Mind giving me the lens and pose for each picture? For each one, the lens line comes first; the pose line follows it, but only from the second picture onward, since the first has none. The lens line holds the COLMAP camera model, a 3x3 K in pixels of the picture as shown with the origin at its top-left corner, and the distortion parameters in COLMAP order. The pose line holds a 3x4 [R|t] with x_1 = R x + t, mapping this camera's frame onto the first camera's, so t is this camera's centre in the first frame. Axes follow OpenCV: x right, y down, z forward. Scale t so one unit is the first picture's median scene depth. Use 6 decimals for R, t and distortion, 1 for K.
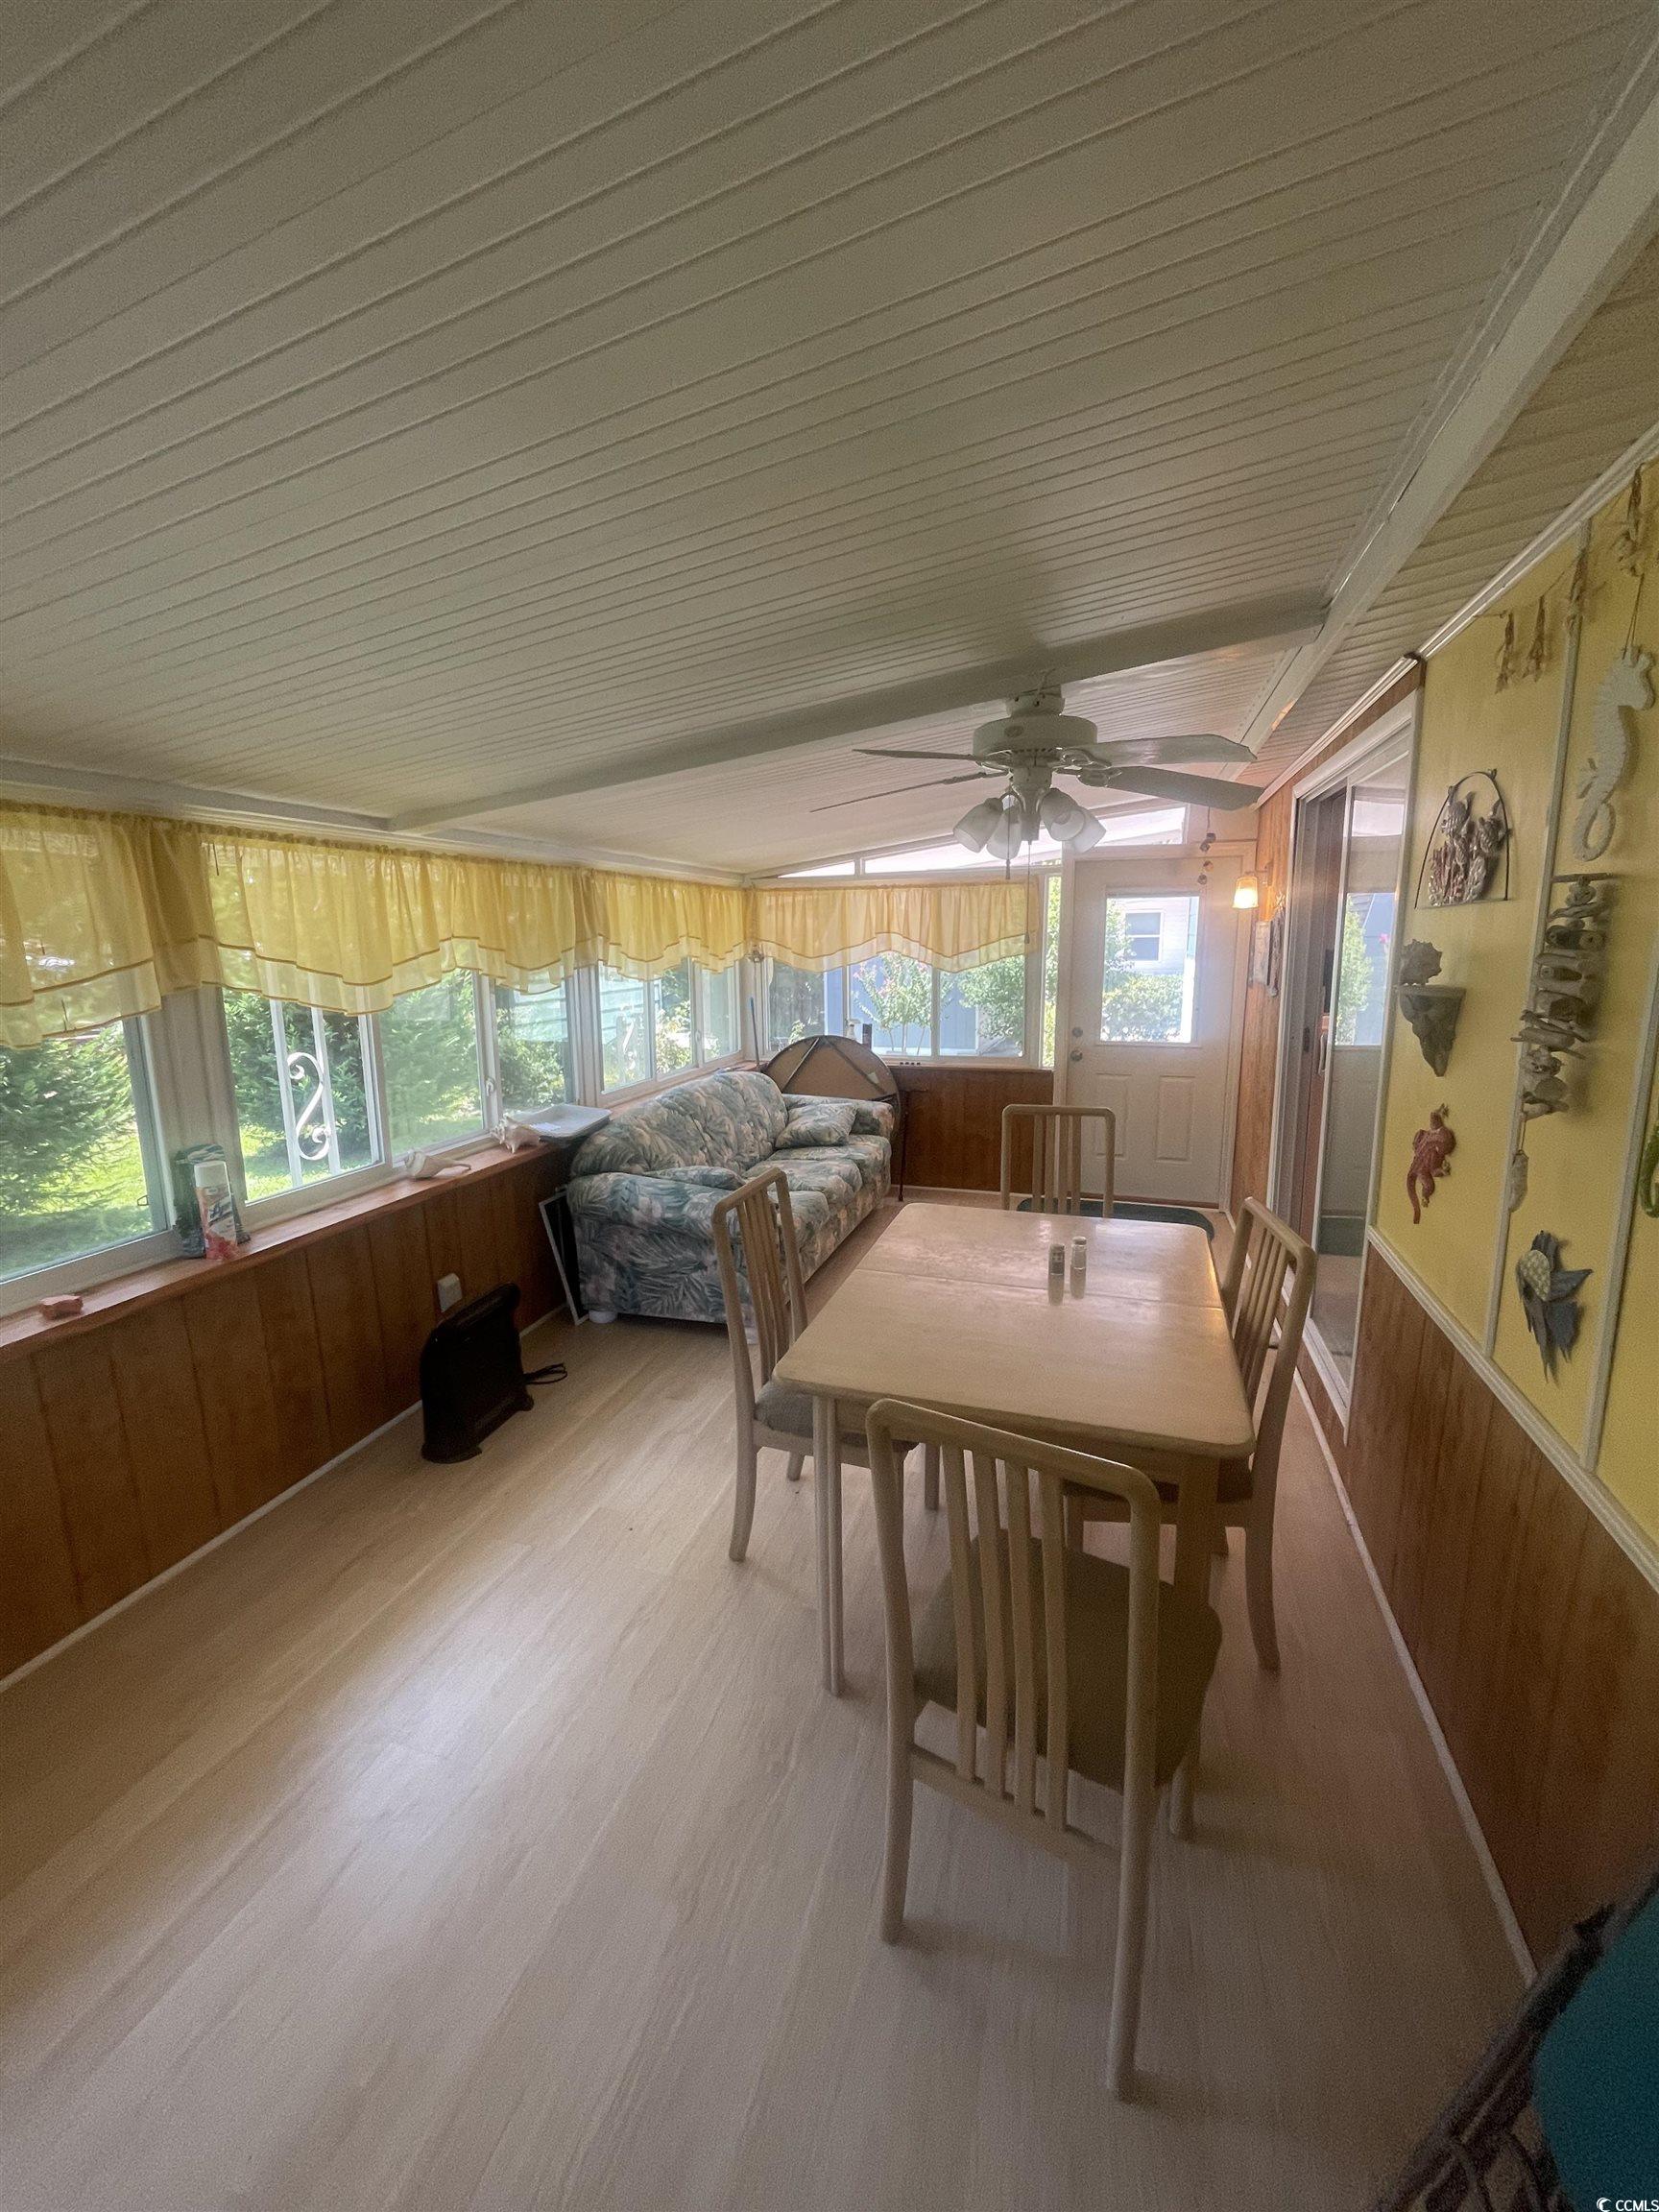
lens RADIAL K [[894.5, 0, 828.6], [0, 894.5, 1101.7], [0, 0, 1]] dist [-0.008121, 0.000917]
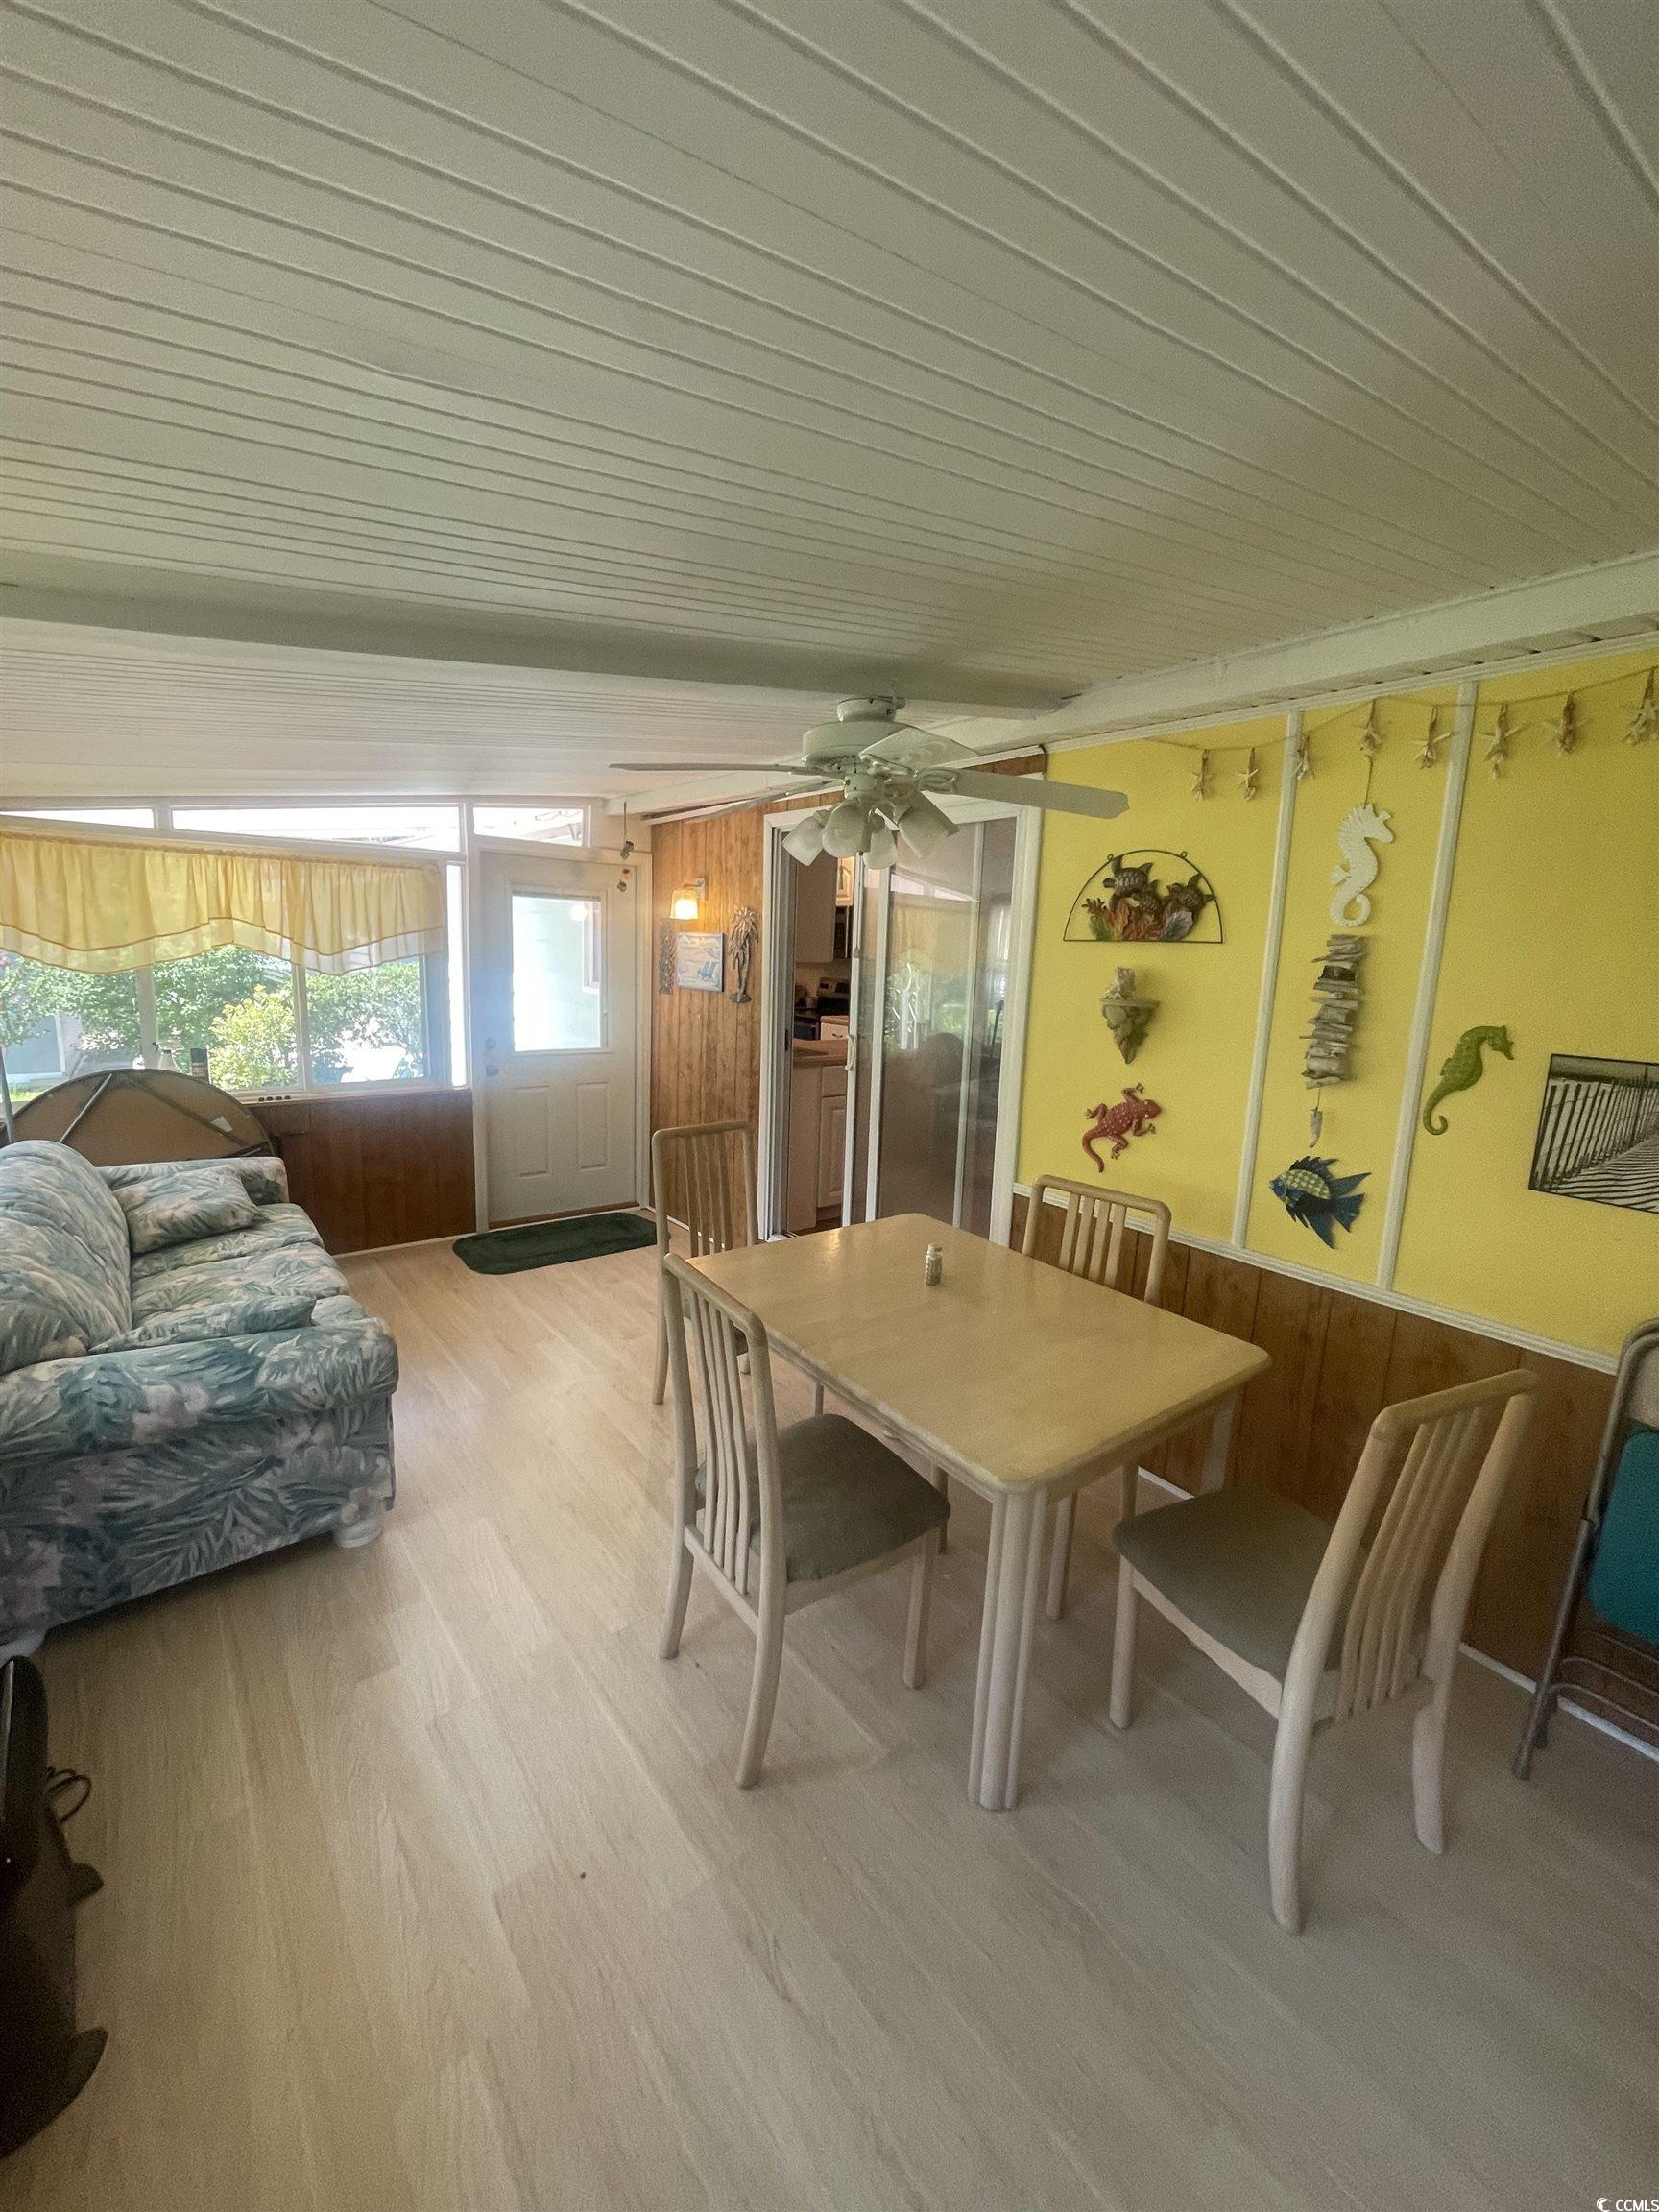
lens RADIAL K [[894.5, 0, 827.2], [0, 894.5, 1103.0], [0, 0, 1]] dist [-0.008121, 0.000917]
pose [[0.557906, -0.109923, 0.822592, -0.388114], [0.104862, 0.992582, 0.061518, -0.055040], [-0.823253, 0.051937, 0.565294, 0.318449]]
